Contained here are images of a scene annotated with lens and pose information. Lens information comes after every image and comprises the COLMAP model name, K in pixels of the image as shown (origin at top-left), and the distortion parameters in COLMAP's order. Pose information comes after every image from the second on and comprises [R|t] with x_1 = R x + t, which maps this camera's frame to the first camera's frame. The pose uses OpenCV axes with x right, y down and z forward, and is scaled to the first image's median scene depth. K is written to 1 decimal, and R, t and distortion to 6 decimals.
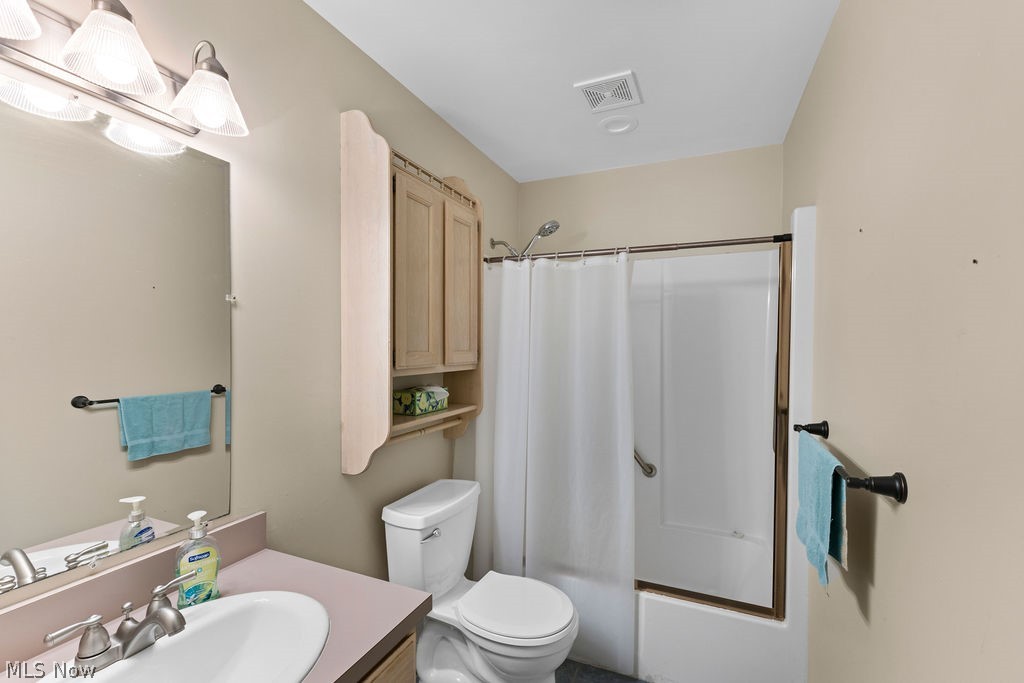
lens RADIAL K [[441.5, 0, 516.2], [0, 441.5, 351.5], [0, 0, 1]] dist [0.010784, -0.003675]
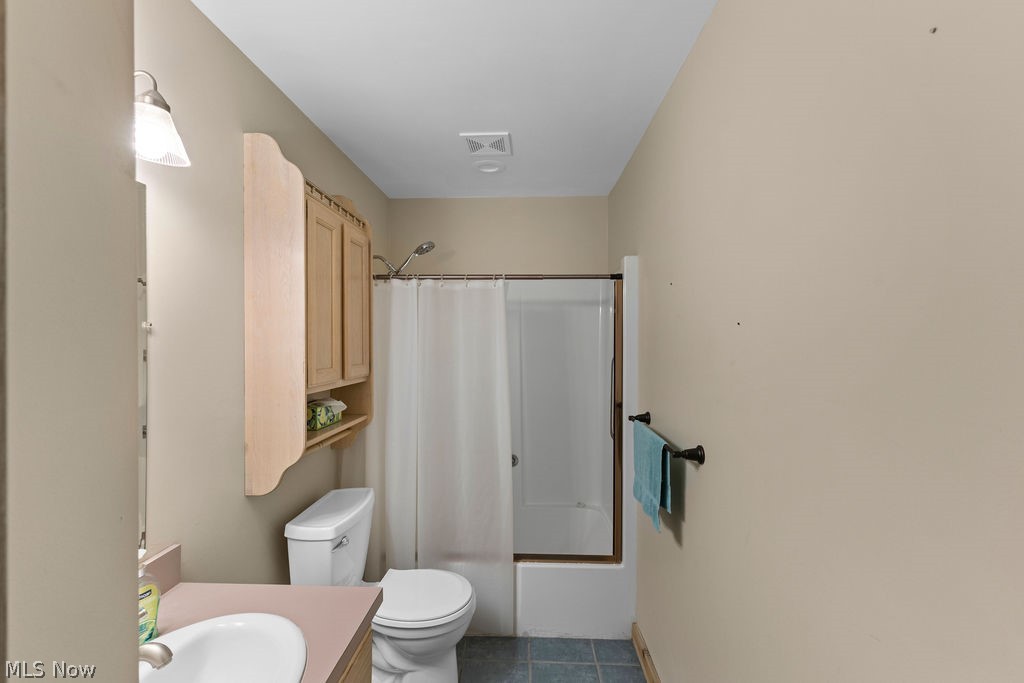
lens RADIAL K [[441.5, 0, 506.9], [0, 441.5, 338.4], [0, 0, 1]] dist [0.010784, -0.003675]
pose [[0.933719, -0.003531, 0.357991, -0.181230], [0.009954, 0.999821, -0.016099, -0.047590], [-0.357870, 0.018595, 0.933586, -0.123611]]
